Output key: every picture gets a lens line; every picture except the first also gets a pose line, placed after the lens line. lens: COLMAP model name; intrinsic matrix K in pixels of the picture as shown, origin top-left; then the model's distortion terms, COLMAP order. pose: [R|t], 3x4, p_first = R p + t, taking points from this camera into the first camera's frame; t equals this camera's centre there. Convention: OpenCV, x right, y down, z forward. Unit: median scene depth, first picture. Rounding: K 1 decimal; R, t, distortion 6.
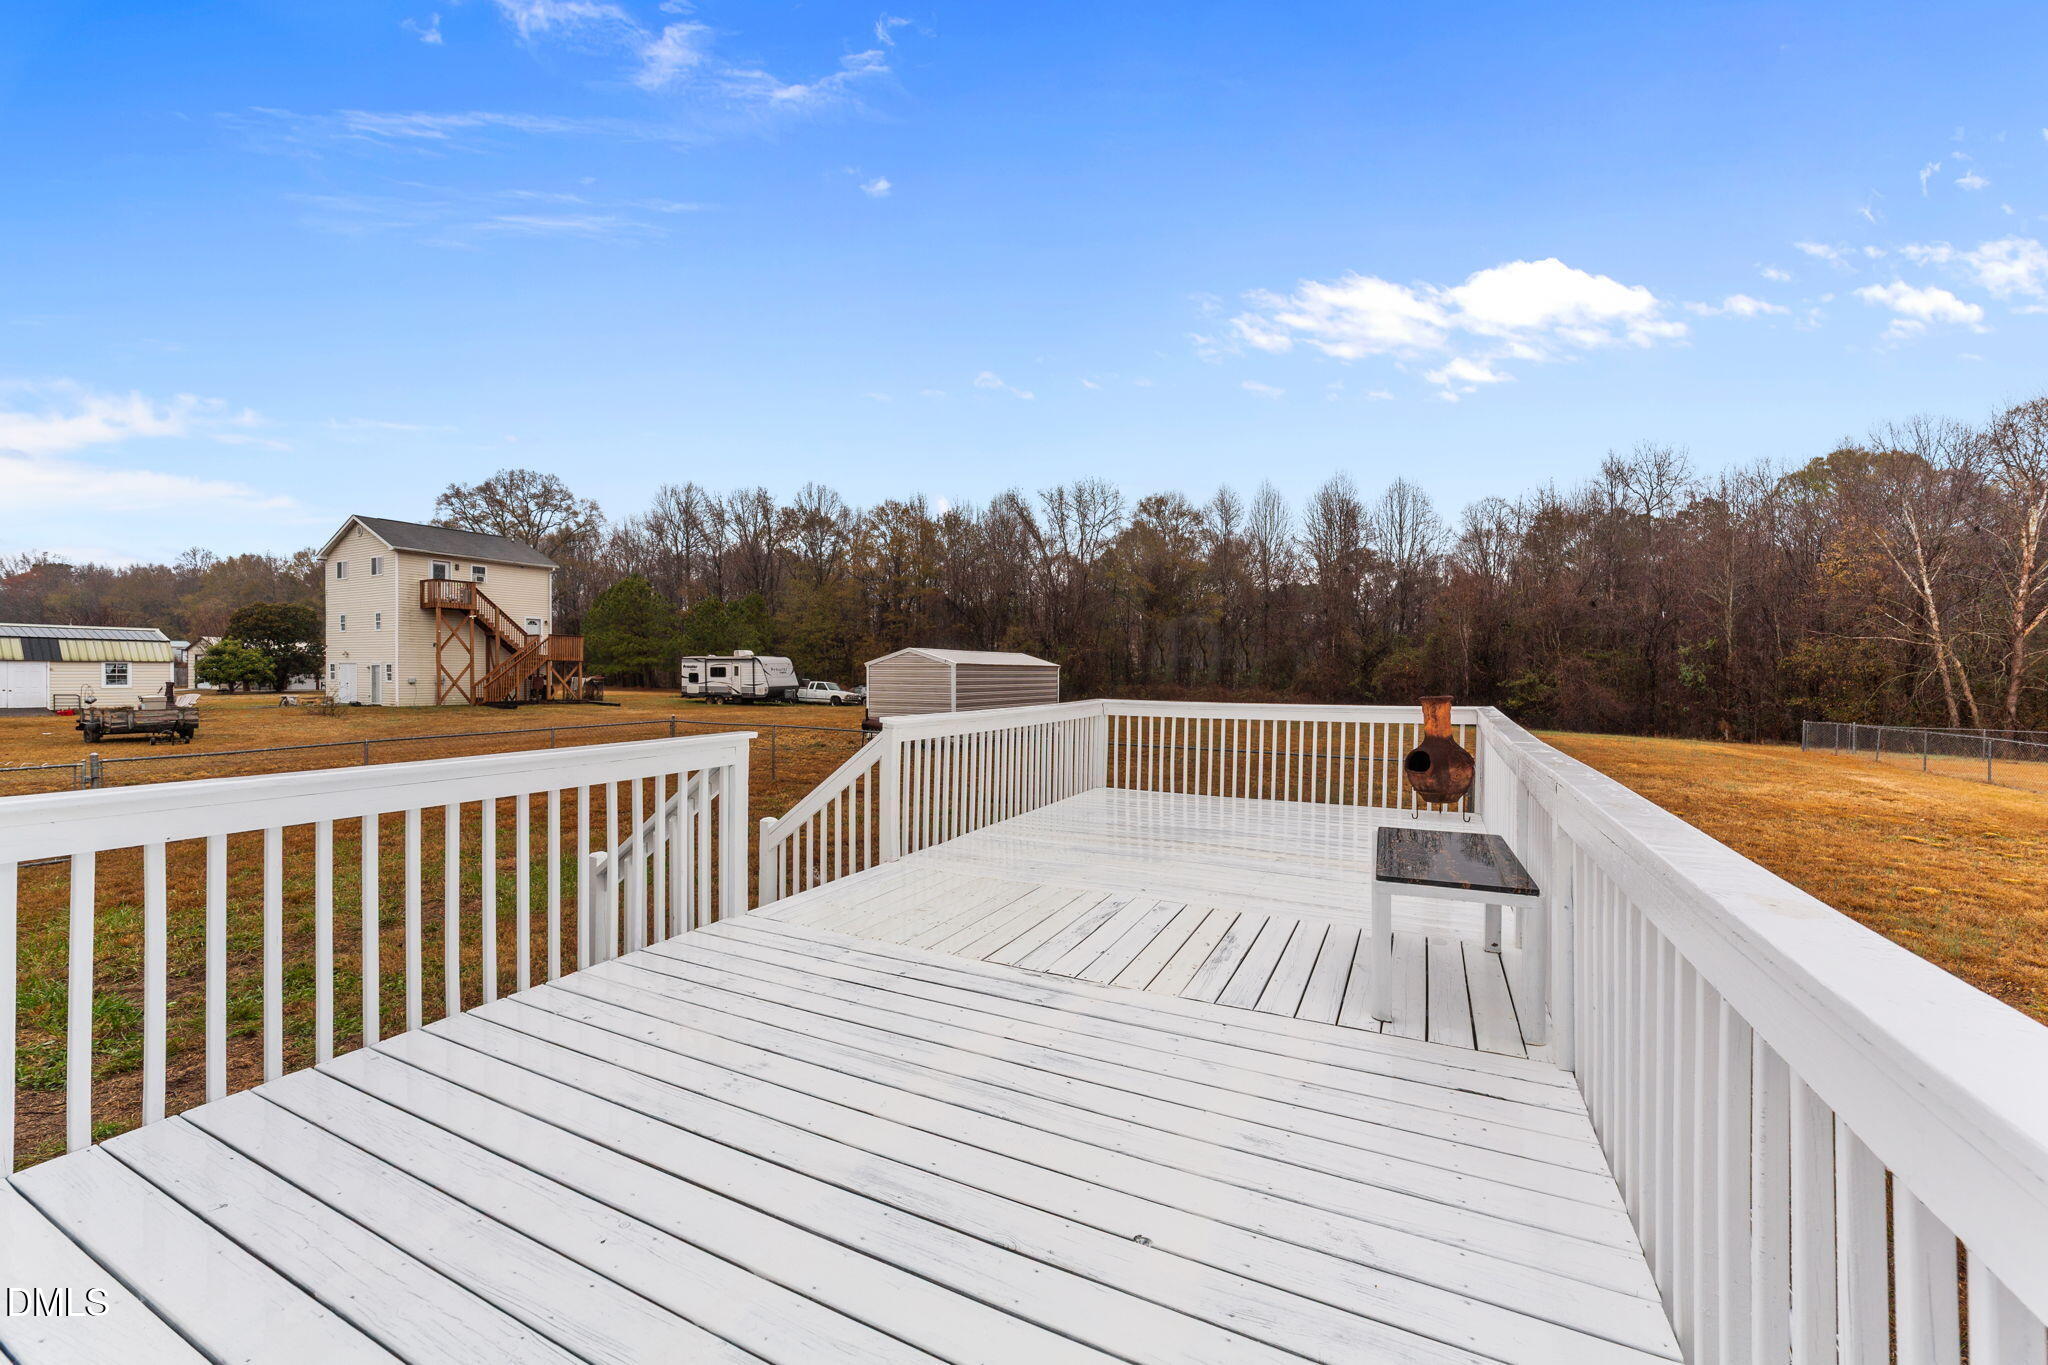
lens RADIAL K [[782.2, 0, 1032.6], [0, 782.2, 677.8], [0, 0, 1]] dist [-0.017708, 0.007705]
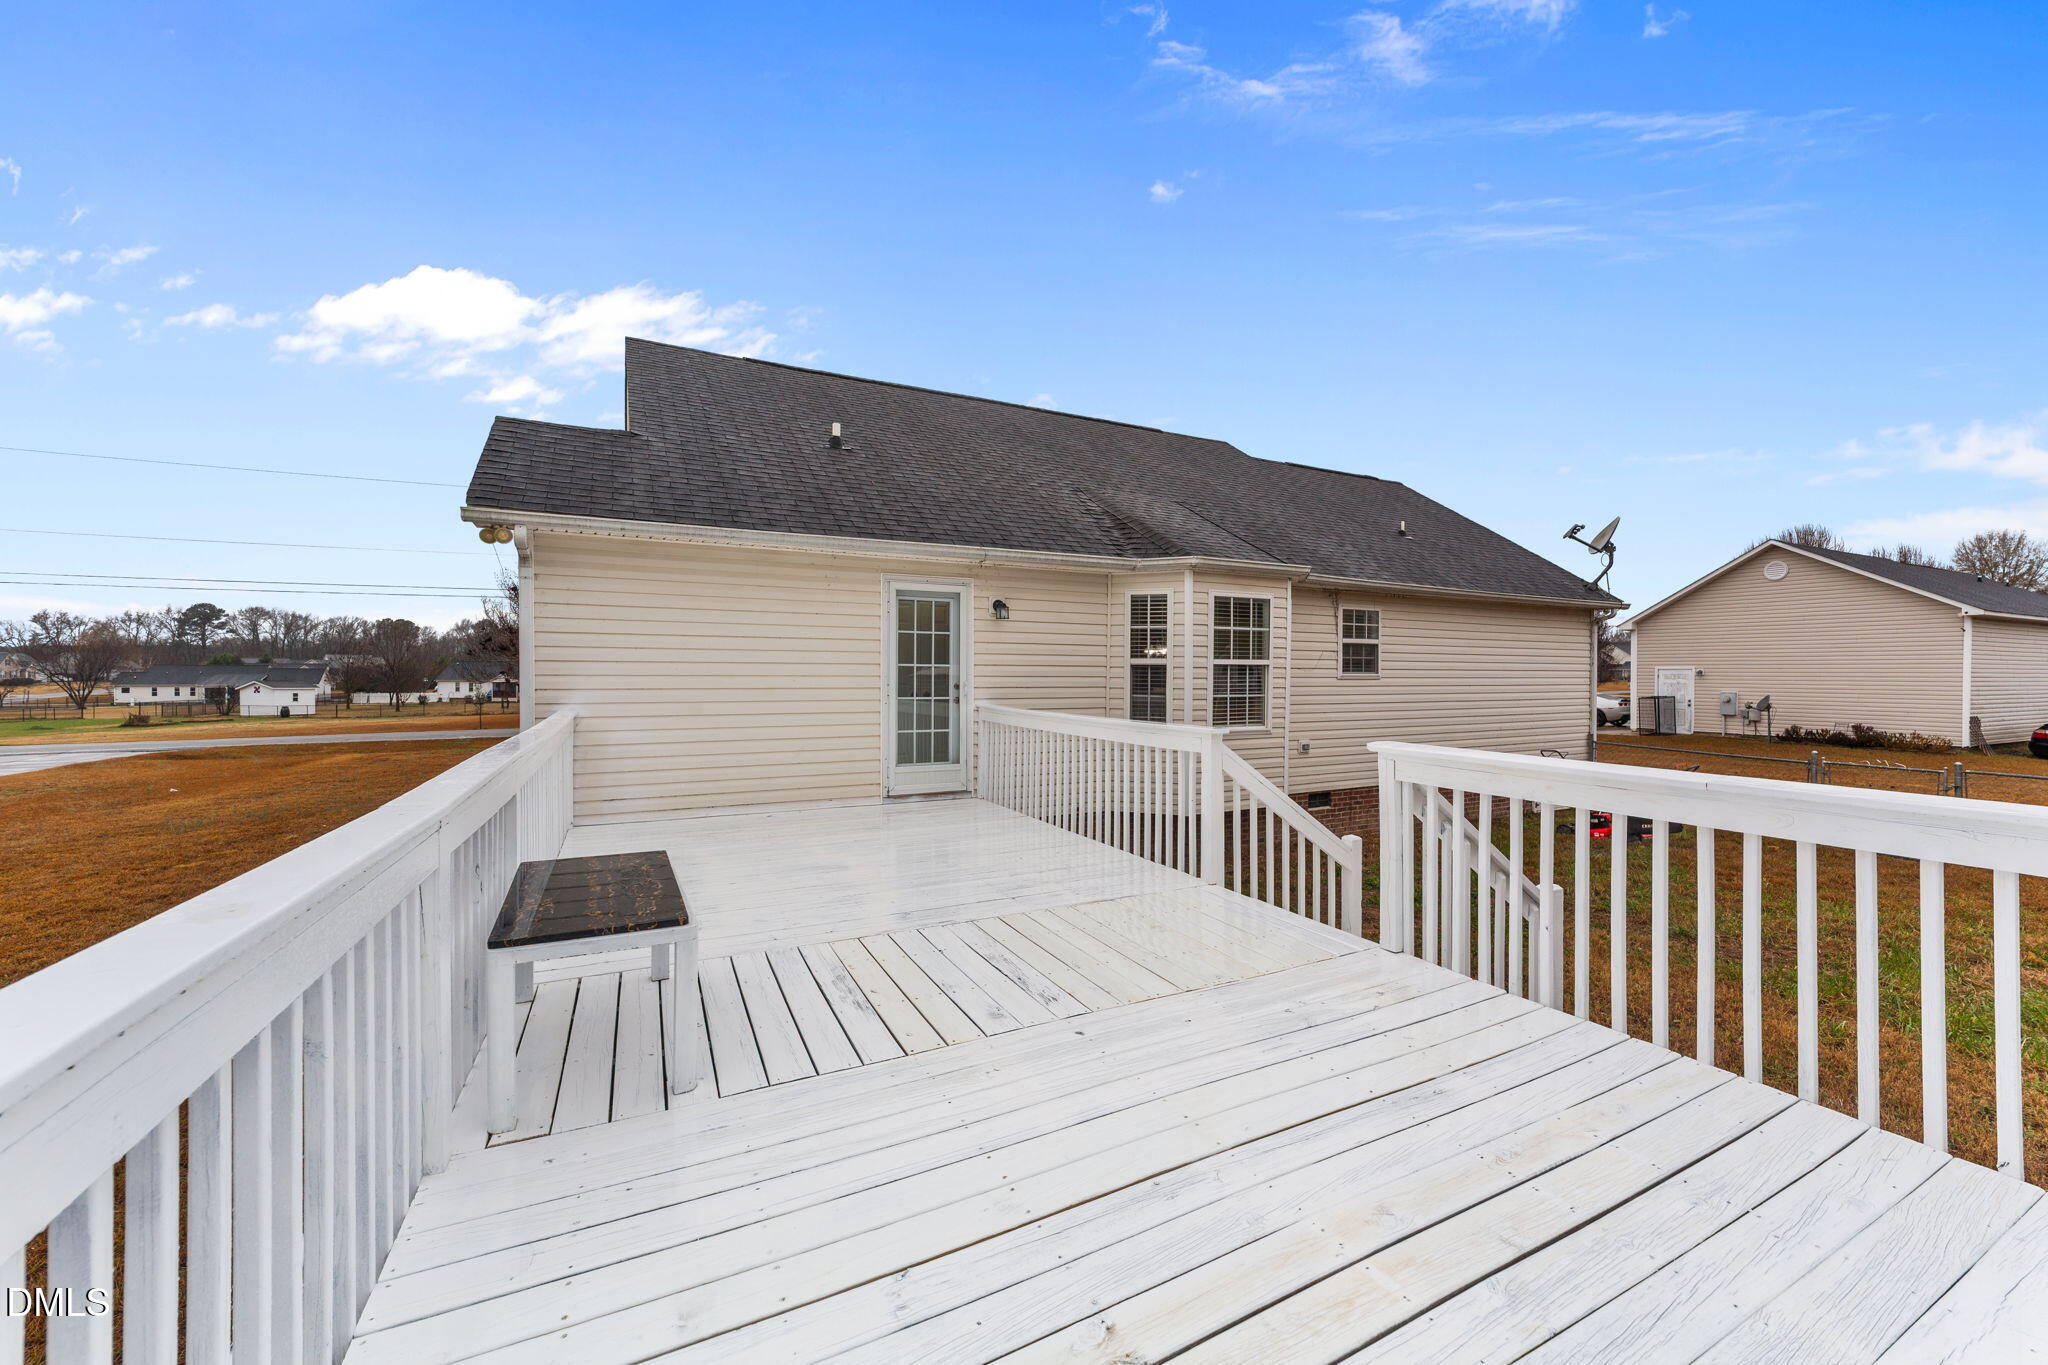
lens RADIAL K [[766.5, 0, 1019.3], [0, 766.5, 681.2], [0, 0, 1]] dist [-0.018666, 0.007887]
pose [[-0.607887, -0.001158, -0.794023, 0.719860], [-0.015980, 0.999814, 0.010776, -0.008597], [0.793863, 0.019239, -0.607793, 1.480432]]
